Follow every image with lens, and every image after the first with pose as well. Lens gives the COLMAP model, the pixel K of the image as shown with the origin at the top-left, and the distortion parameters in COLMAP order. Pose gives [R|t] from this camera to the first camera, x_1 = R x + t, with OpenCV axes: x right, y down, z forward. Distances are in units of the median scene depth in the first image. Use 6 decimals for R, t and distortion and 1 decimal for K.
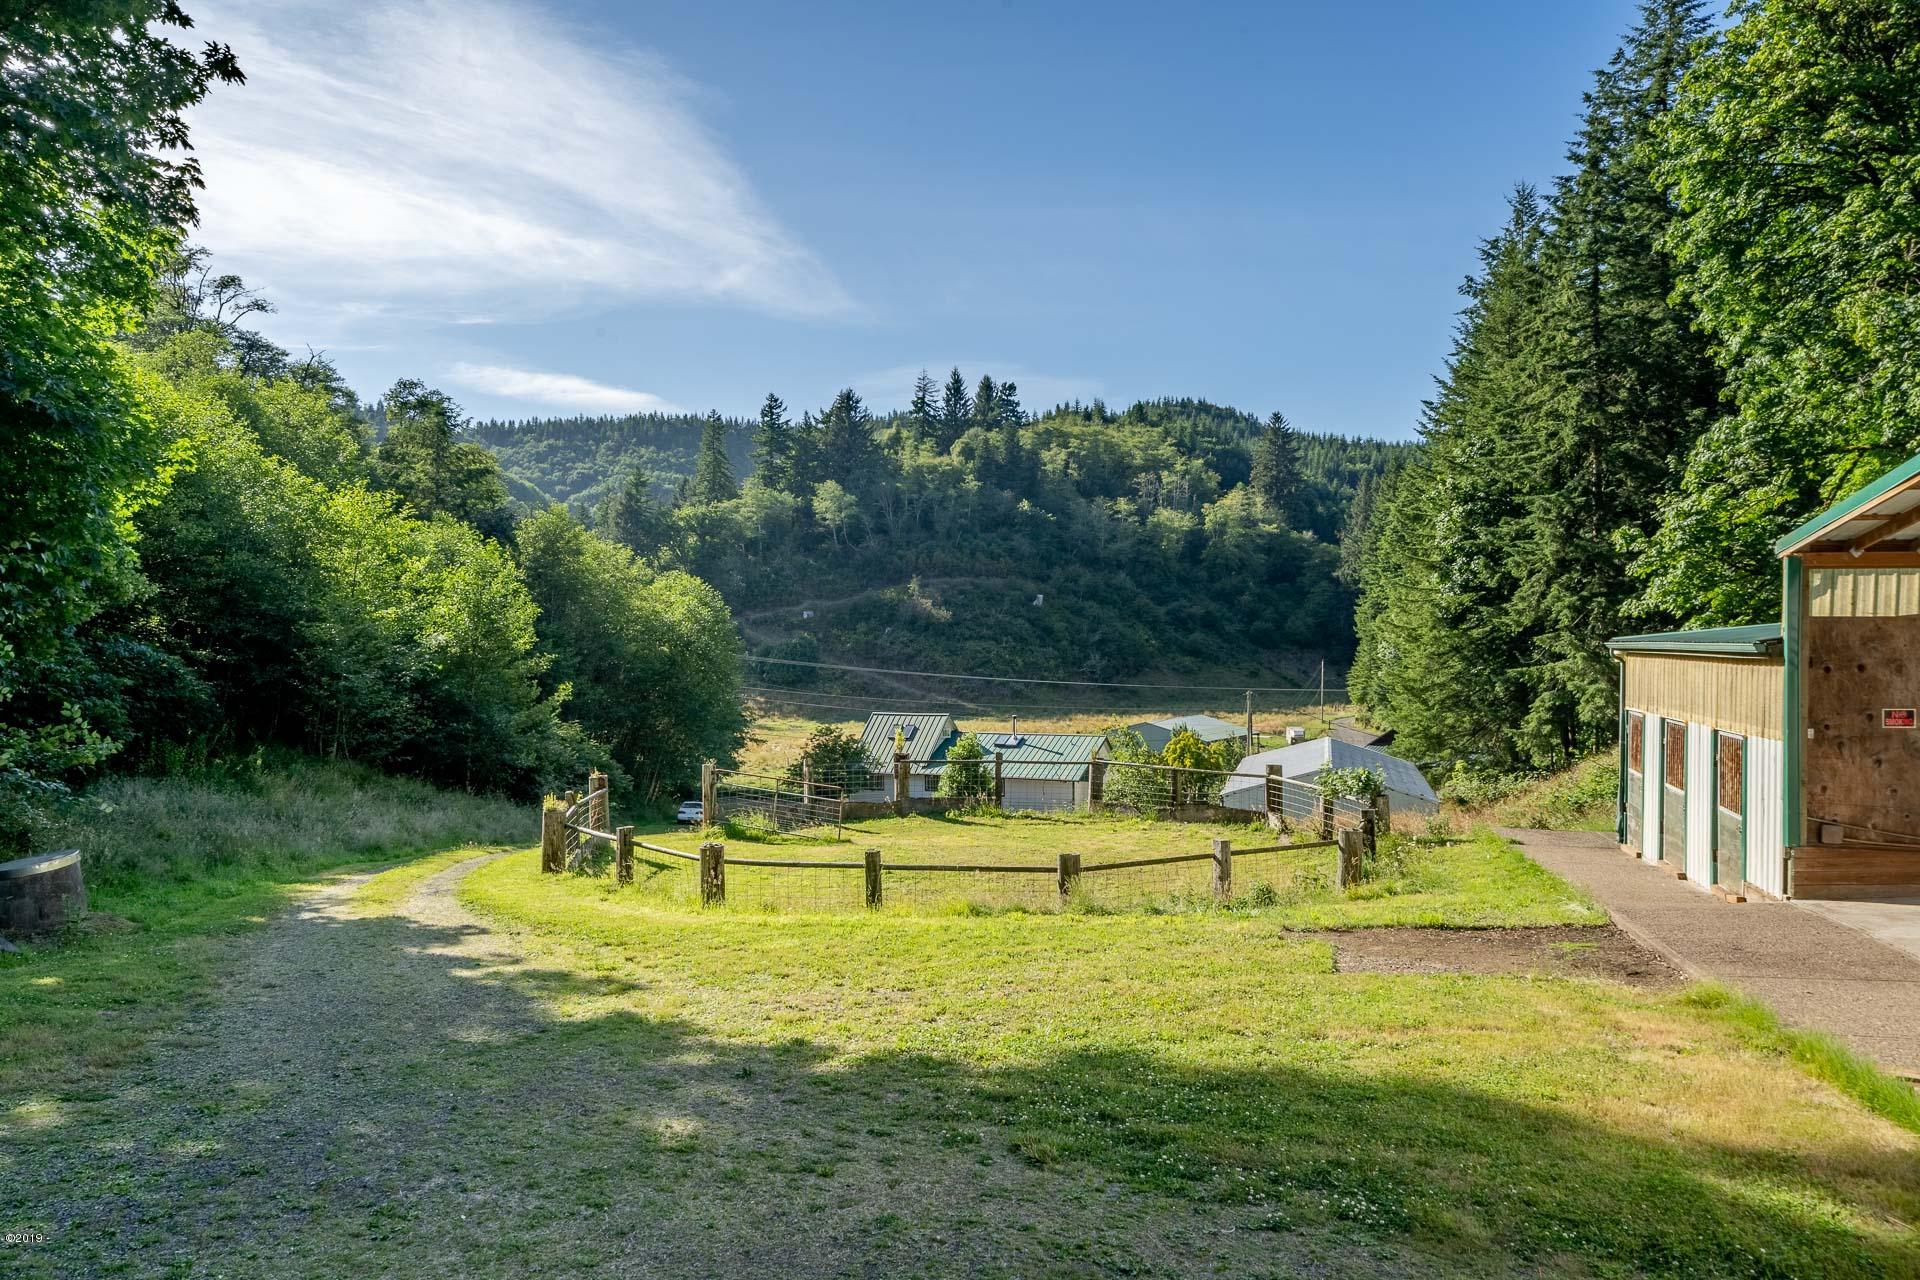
lens RADIAL K [[1322.8, 0, 960.0], [0, 1322.8, 640.0], [0, 0, 1]] dist [-0.021415, -0.001420]
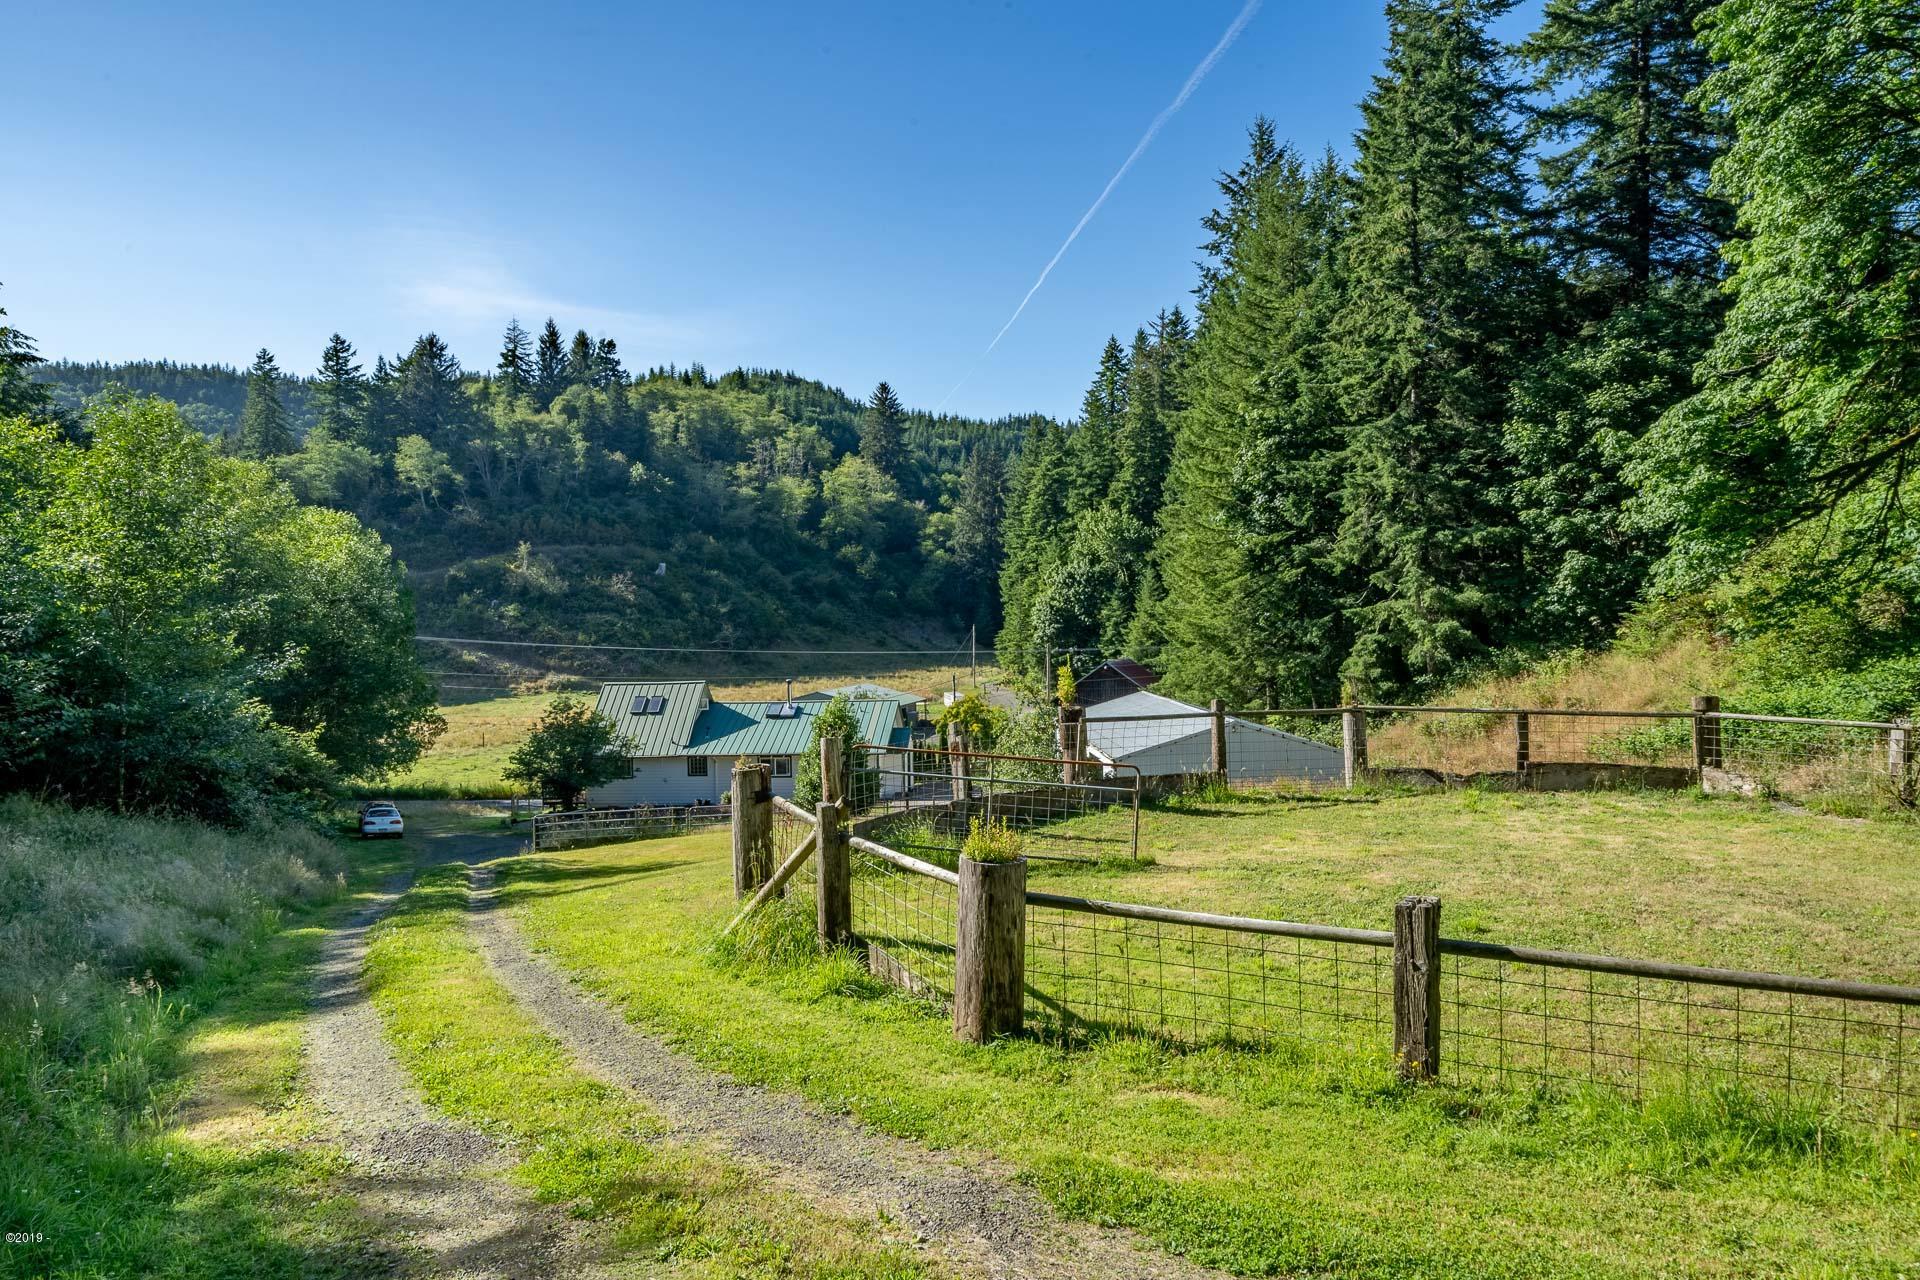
lens RADIAL K [[1306.5, 0, 960.0], [0, 1306.5, 640.0], [0, 0, 1]] dist [-0.000593, -0.002420]
pose [[0.947239, -0.023668, 0.319652, -0.031647], [0.018220, 0.999633, 0.020023, 0.004573], [-0.320008, -0.013142, 0.947324, 0.048935]]
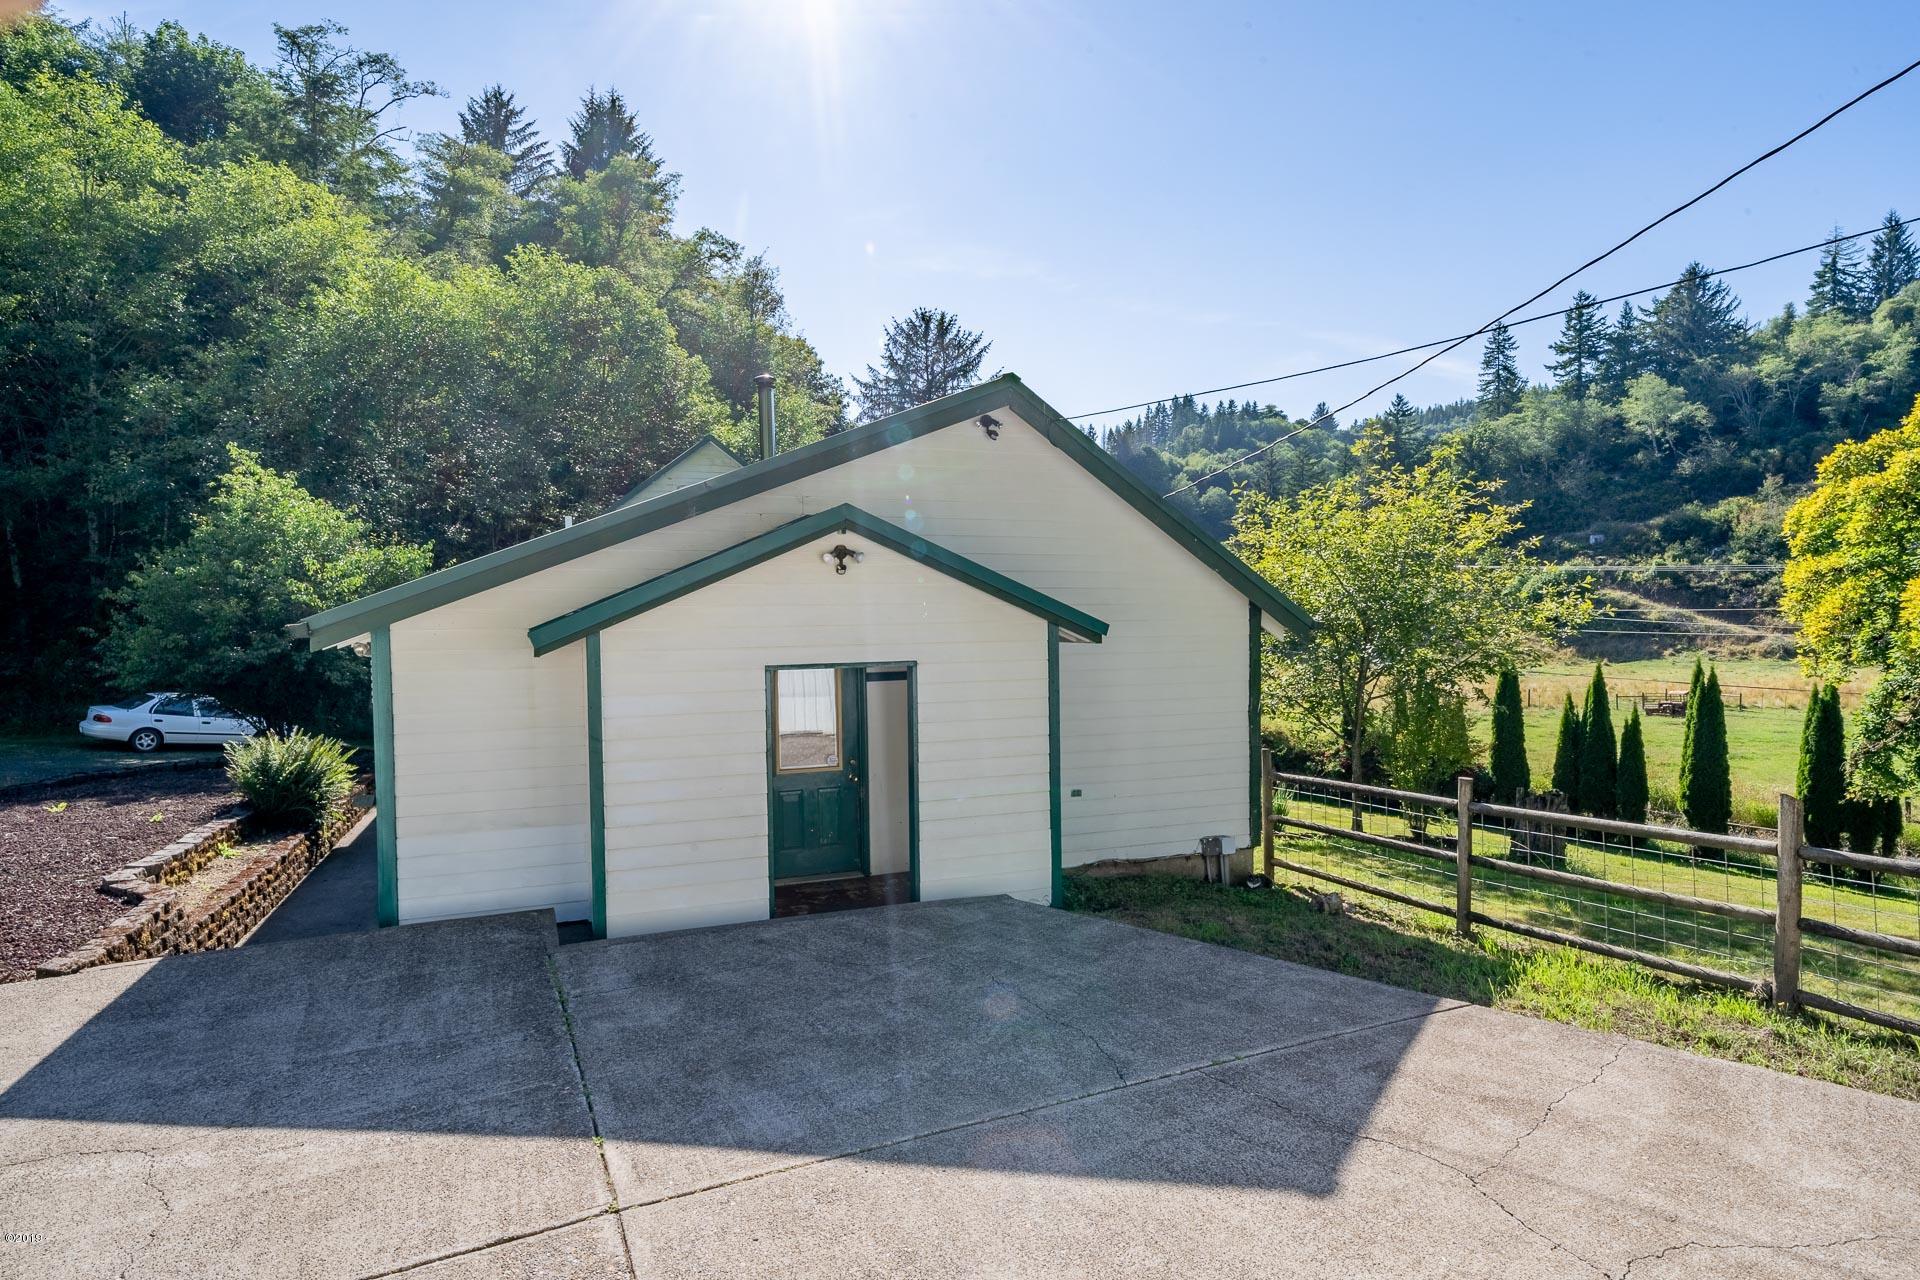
lens RADIAL K [[1004.7, 0, 960.0], [0, 1004.7, 640.0], [0, 0, 1]] dist [-0.003325, -0.000753]
pose [[0.683367, 0.006401, -0.730047, 0.054951], [0.006891, 0.999860, 0.015218, 0.025167], [0.730043, -0.015430, 0.683227, 0.244293]]
